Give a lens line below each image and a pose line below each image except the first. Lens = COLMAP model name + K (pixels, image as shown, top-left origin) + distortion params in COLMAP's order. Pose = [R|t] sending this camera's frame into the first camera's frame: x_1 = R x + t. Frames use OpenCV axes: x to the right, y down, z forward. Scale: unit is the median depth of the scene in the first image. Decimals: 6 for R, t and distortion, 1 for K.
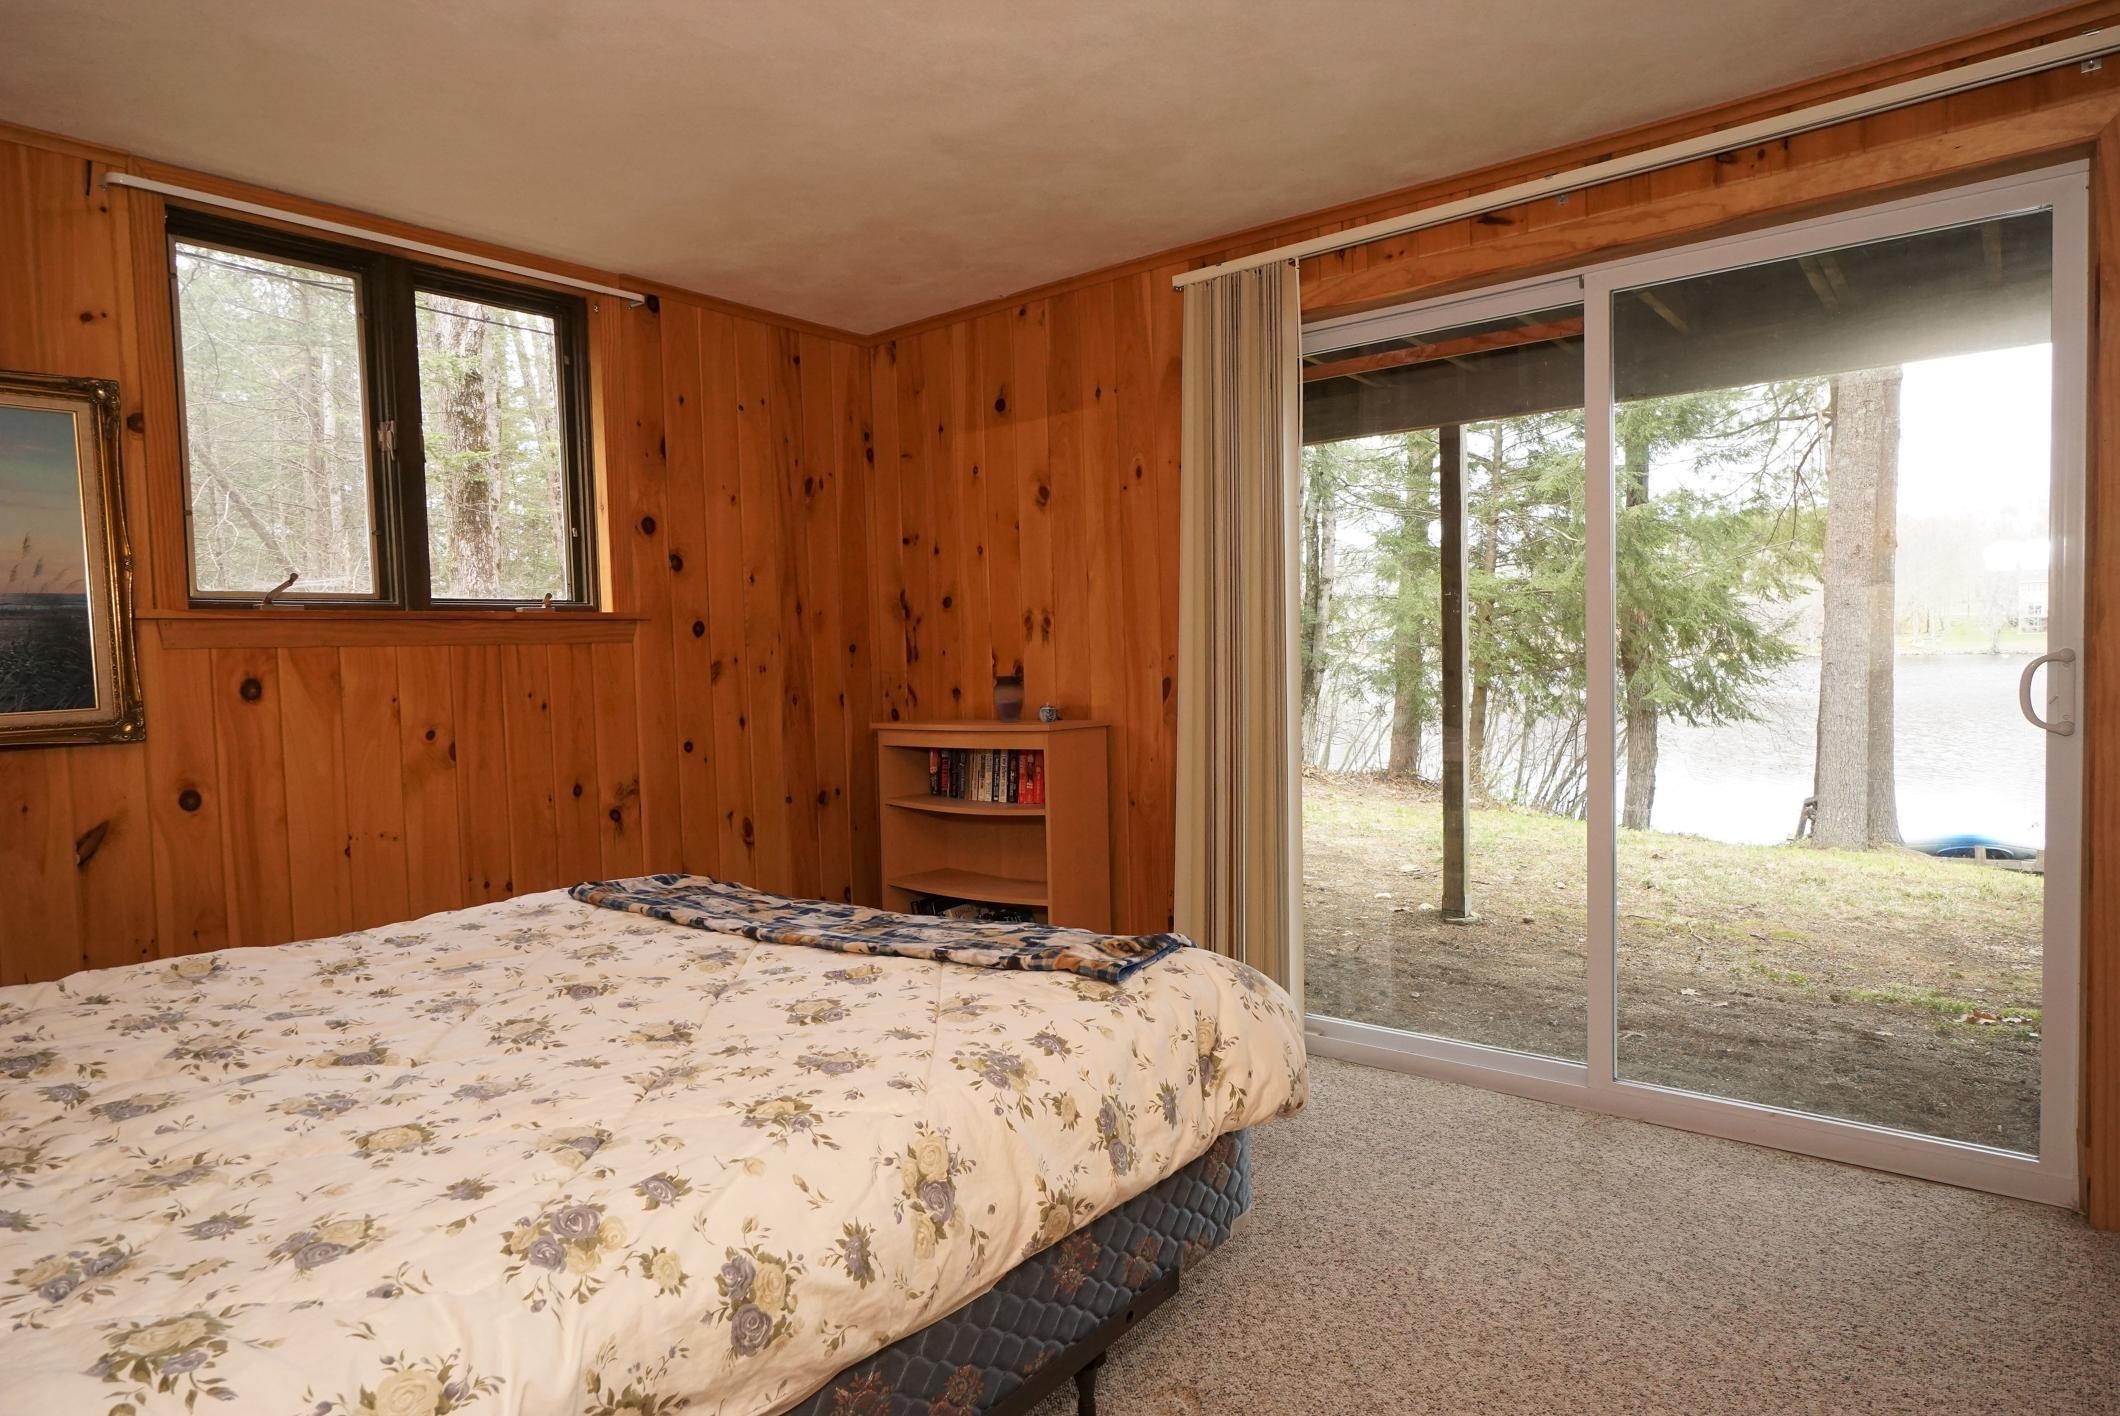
lens RADIAL K [[1260.6, 0, 1055.0], [0, 1260.6, 707.8], [0, 0, 1]] dist [-0.004981, 0.000060]
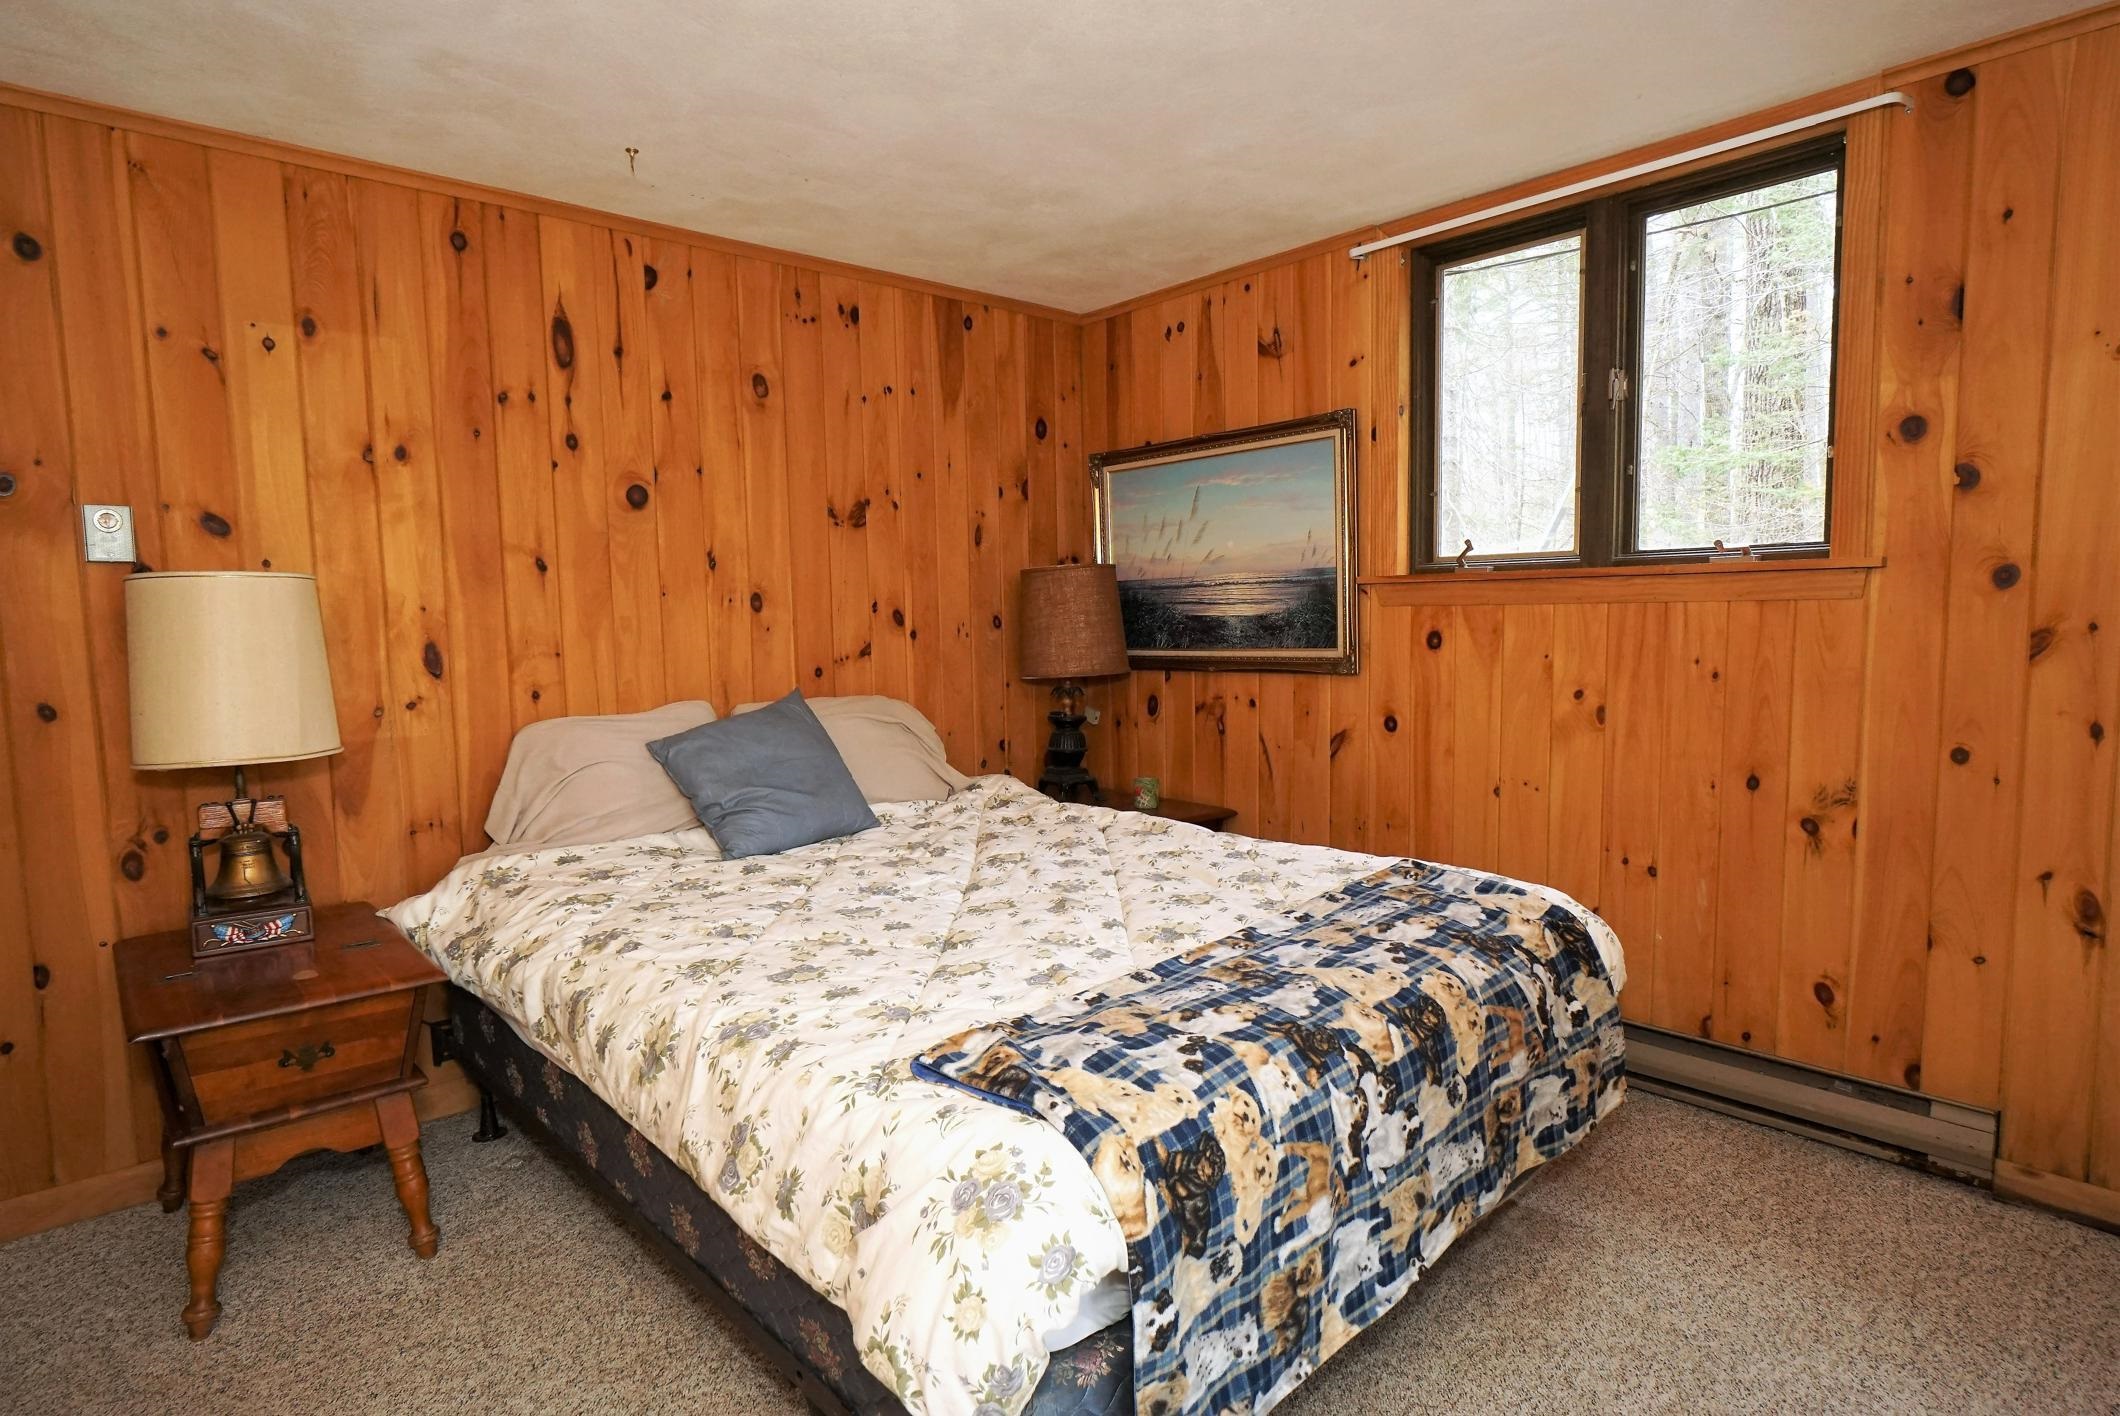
lens RADIAL K [[1147.2, 0, 1035.4], [0, 1147.2, 711.5], [0, 0, 1]] dist [-0.001916, -0.001257]
pose [[-0.196622, 0.123243, -0.972703, 0.458349], [-0.014491, 0.991595, 0.128566, -0.073536], [0.980372, 0.039375, -0.193183, 0.750450]]
